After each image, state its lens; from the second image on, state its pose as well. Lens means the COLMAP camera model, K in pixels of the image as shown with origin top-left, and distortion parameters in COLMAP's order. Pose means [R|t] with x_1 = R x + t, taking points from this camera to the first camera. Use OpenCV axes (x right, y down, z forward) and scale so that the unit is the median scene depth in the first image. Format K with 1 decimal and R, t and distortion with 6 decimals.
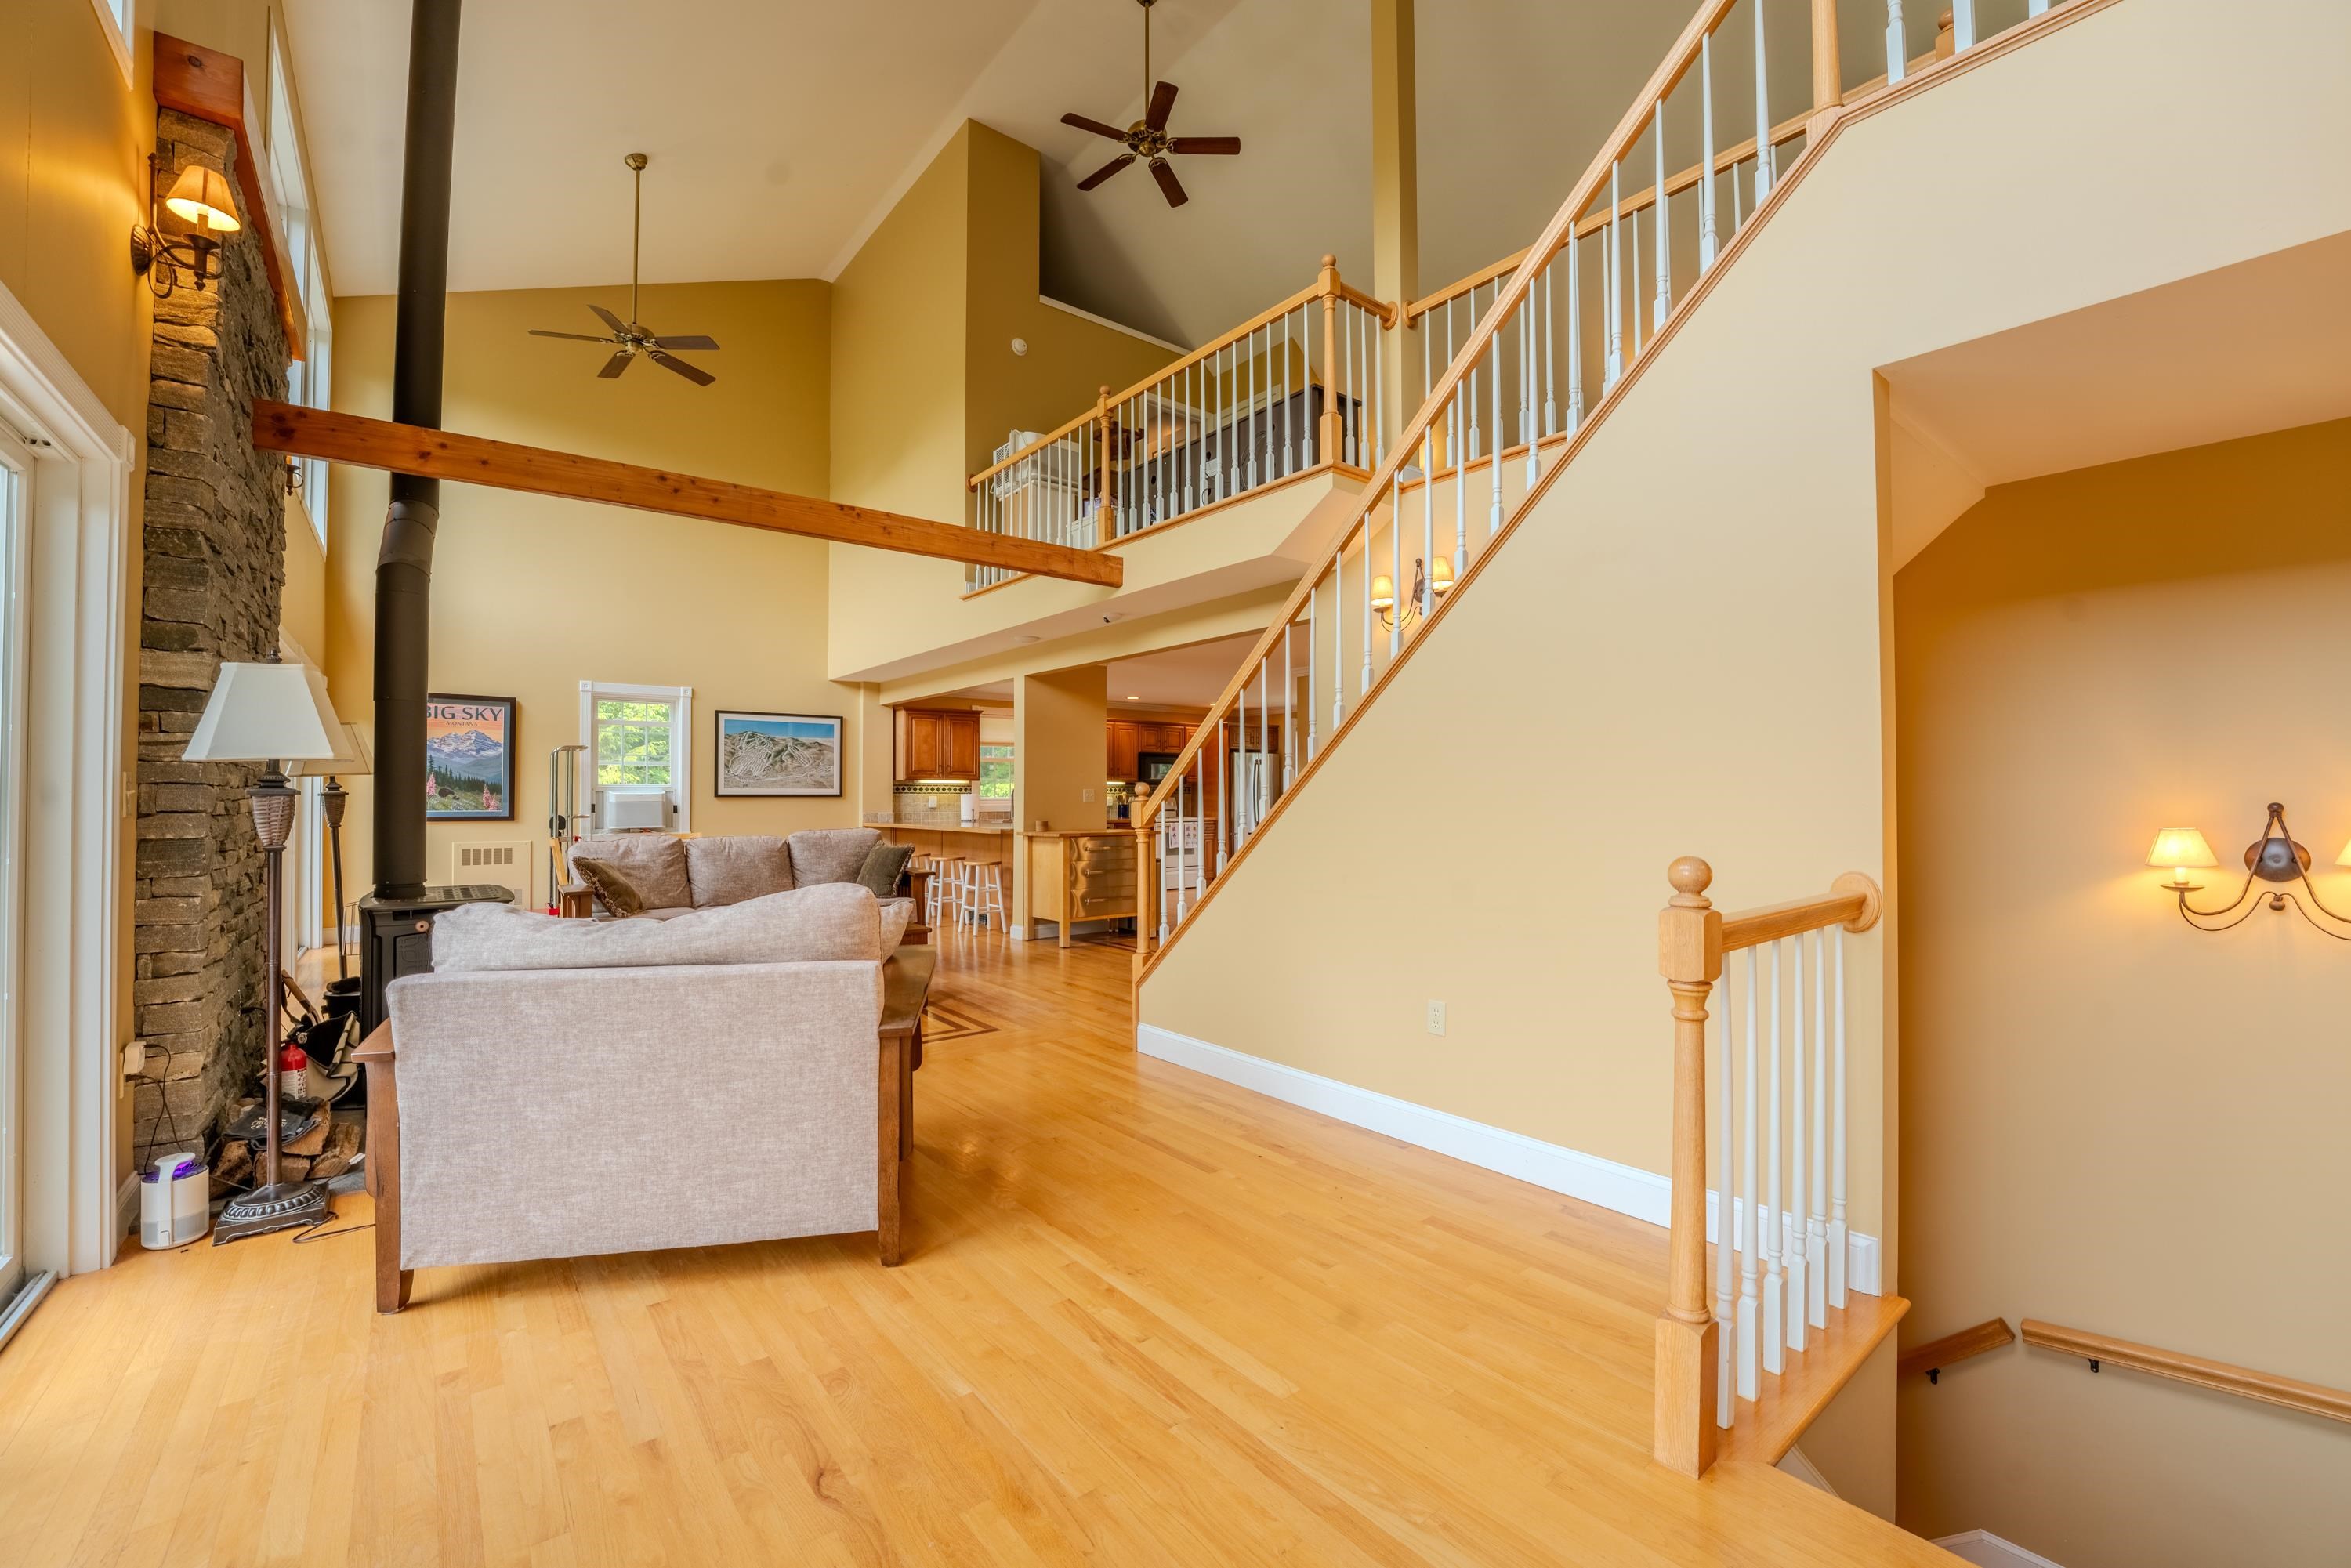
lens RADIAL K [[954.9, 0, 1172.7], [0, 954.9, 781.3], [0, 0, 1]] dist [-0.032215, 0.003976]
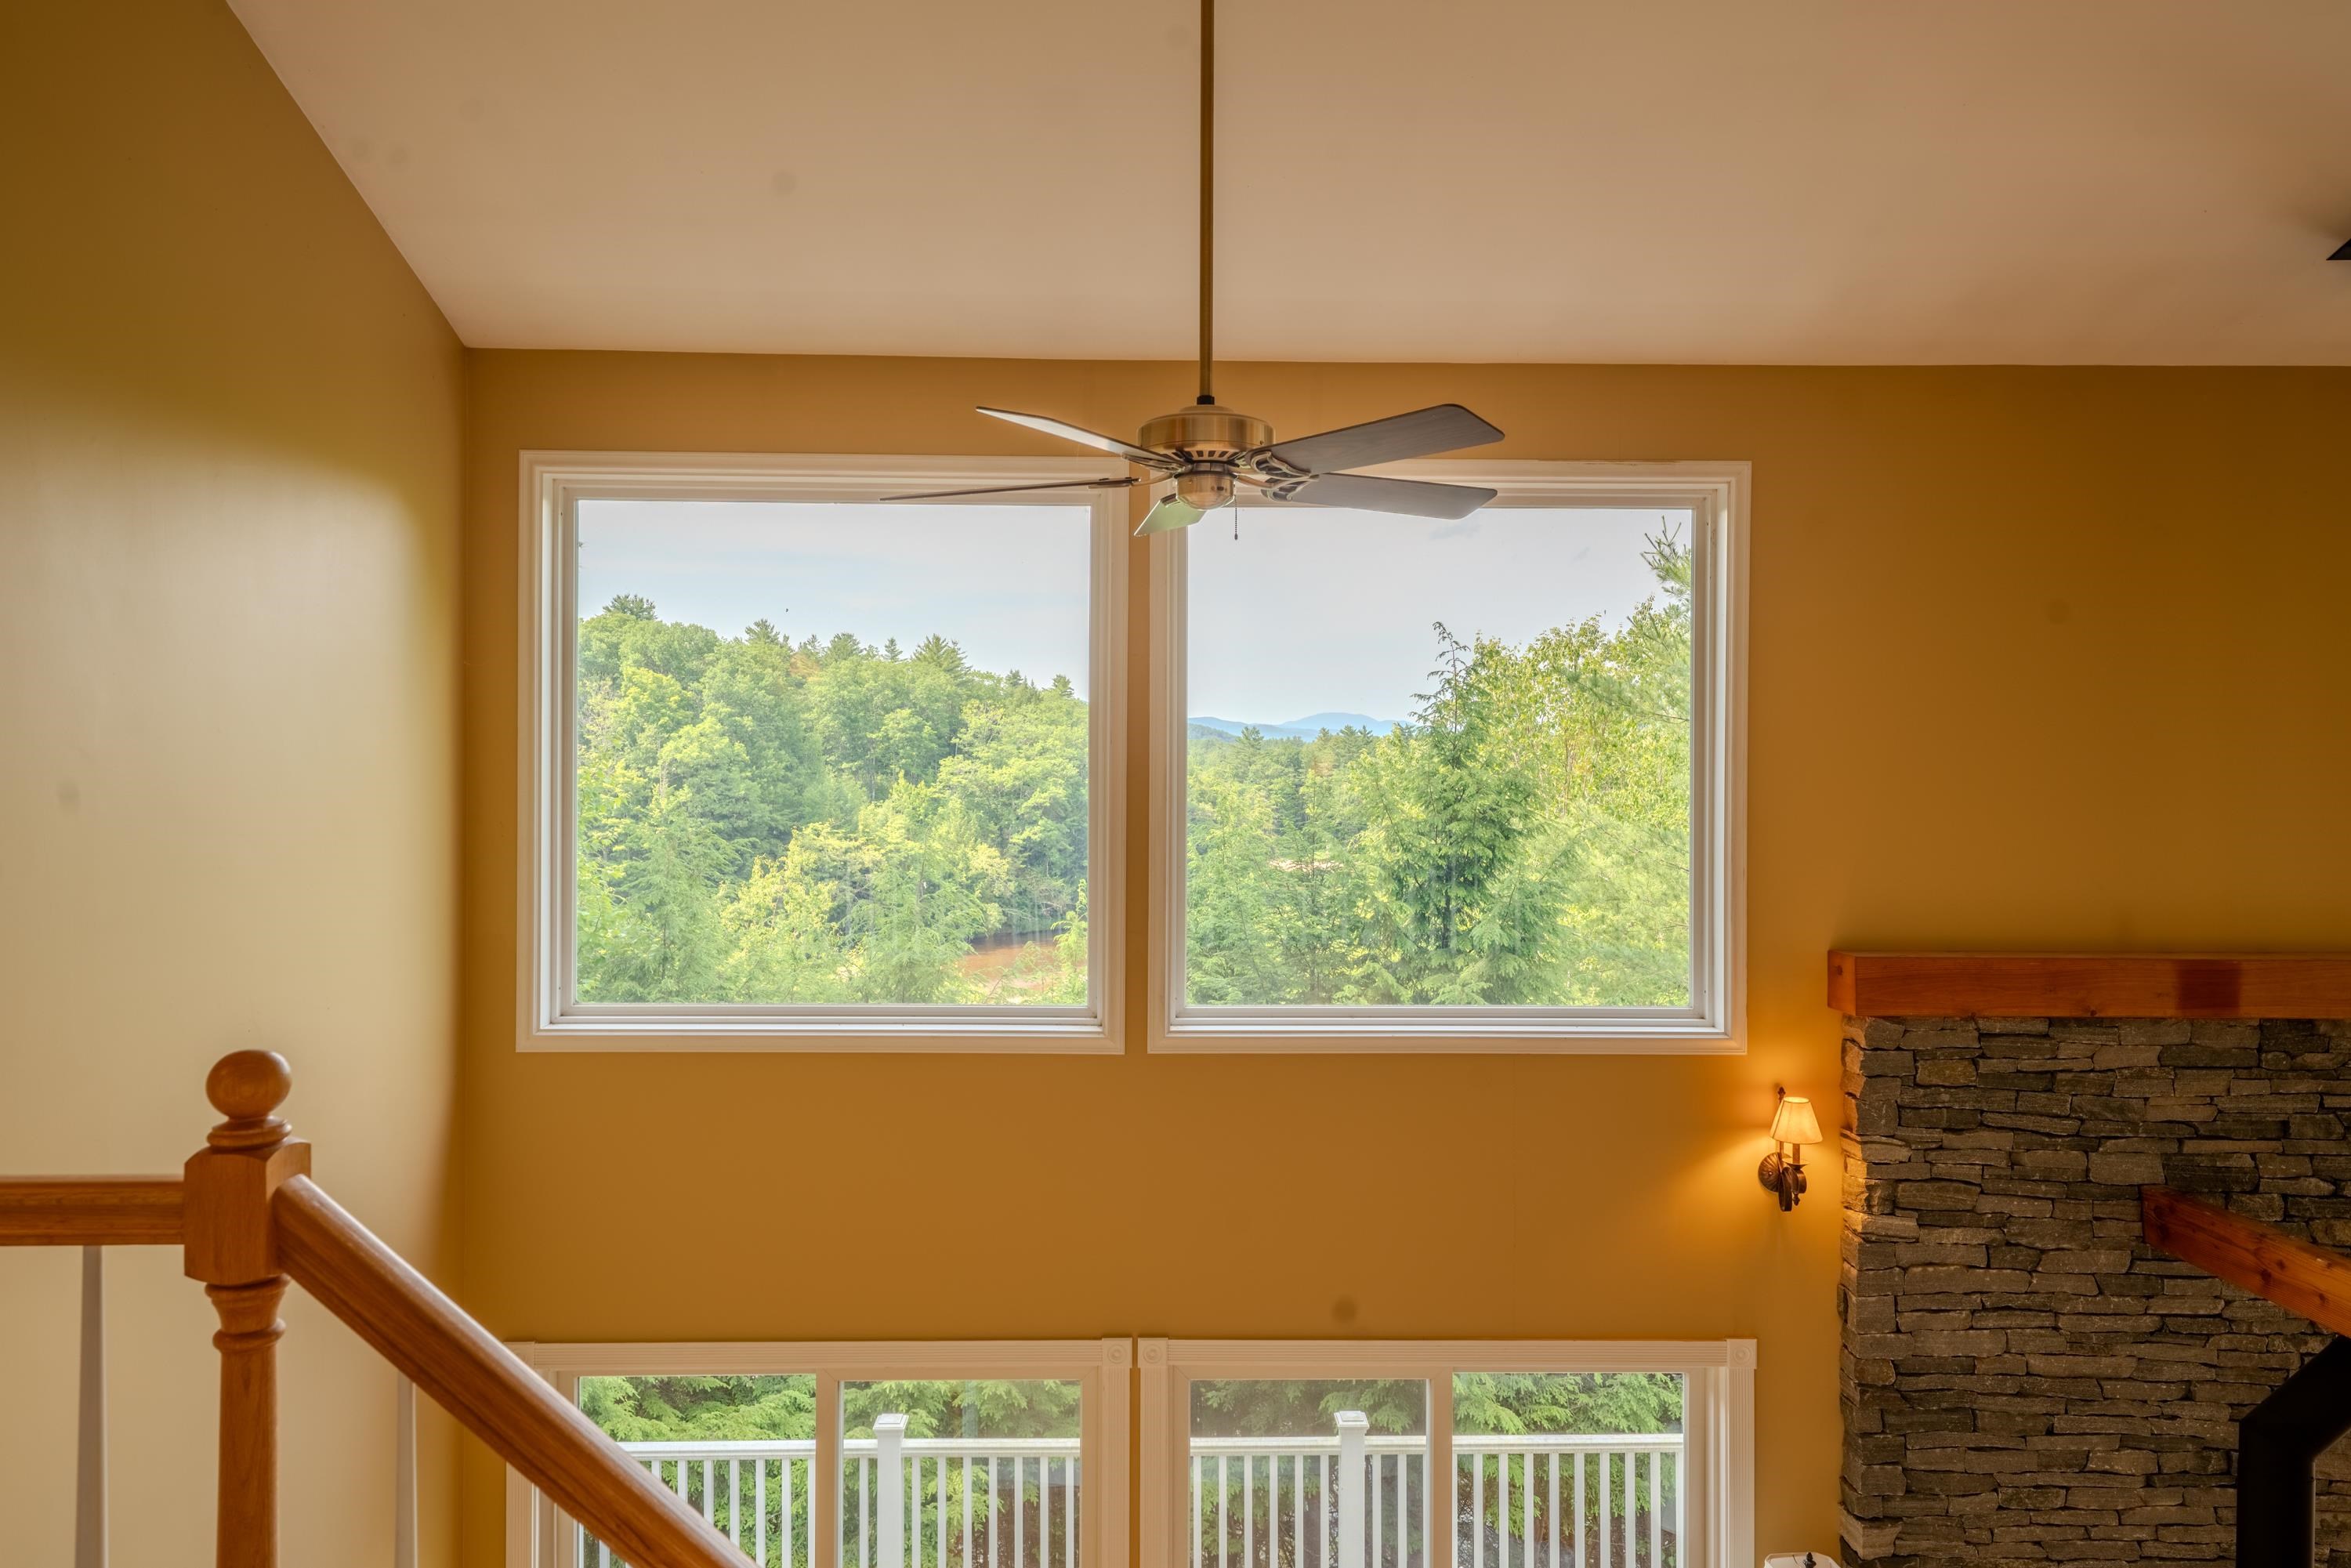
lens RADIAL K [[1527.3, 0, 1175.5], [0, 1527.3, 784.0], [0, 0, 1]] dist [0.024251, -0.000707]
pose [[-0.607188, 0.008296, -0.794515, 0.233534], [0.008909, 0.999954, 0.003632, -0.279382], [0.794508, -0.004873, -0.607234, 0.406091]]
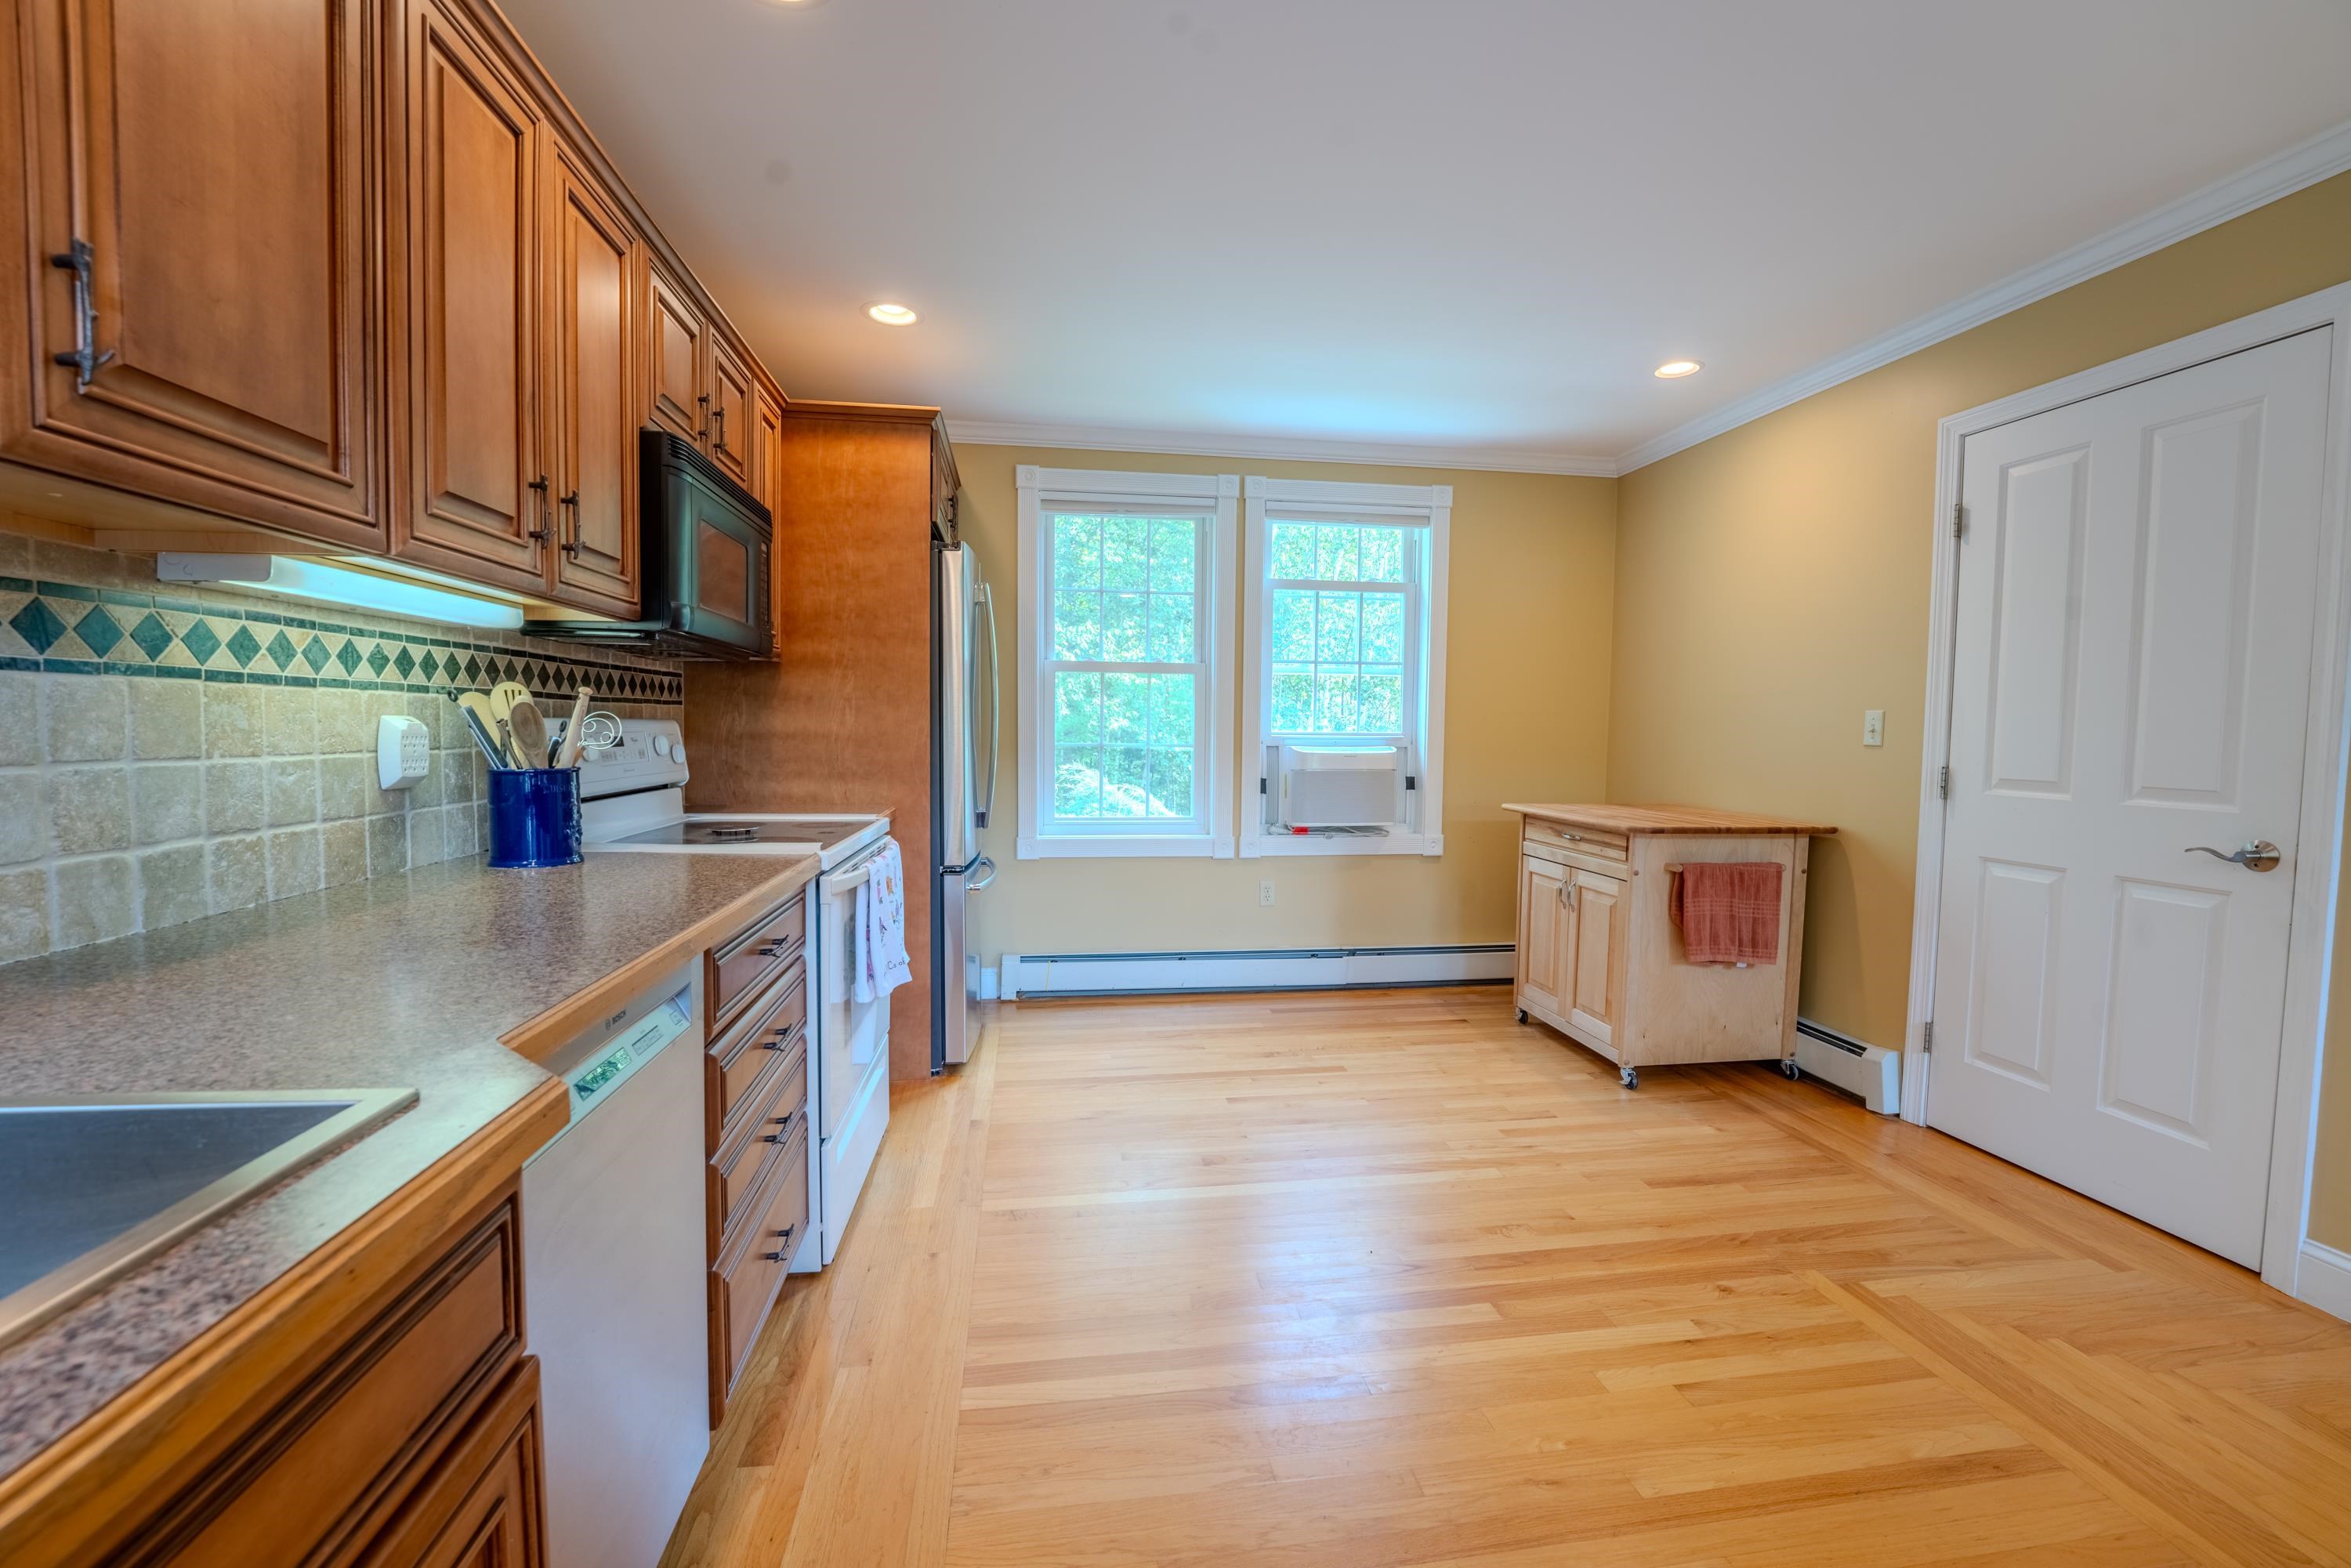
lens RADIAL K [[954.9, 0, 1172.7], [0, 954.9, 781.3], [0, 0, 1]] dist [-0.032215, 0.003976]
pose [[0.504112, -0.044477, 0.862492, -0.157293], [-0.023259, 0.997612, 0.065039, 0.018836], [-0.863325, -0.052847, 0.501874, 1.061327]]
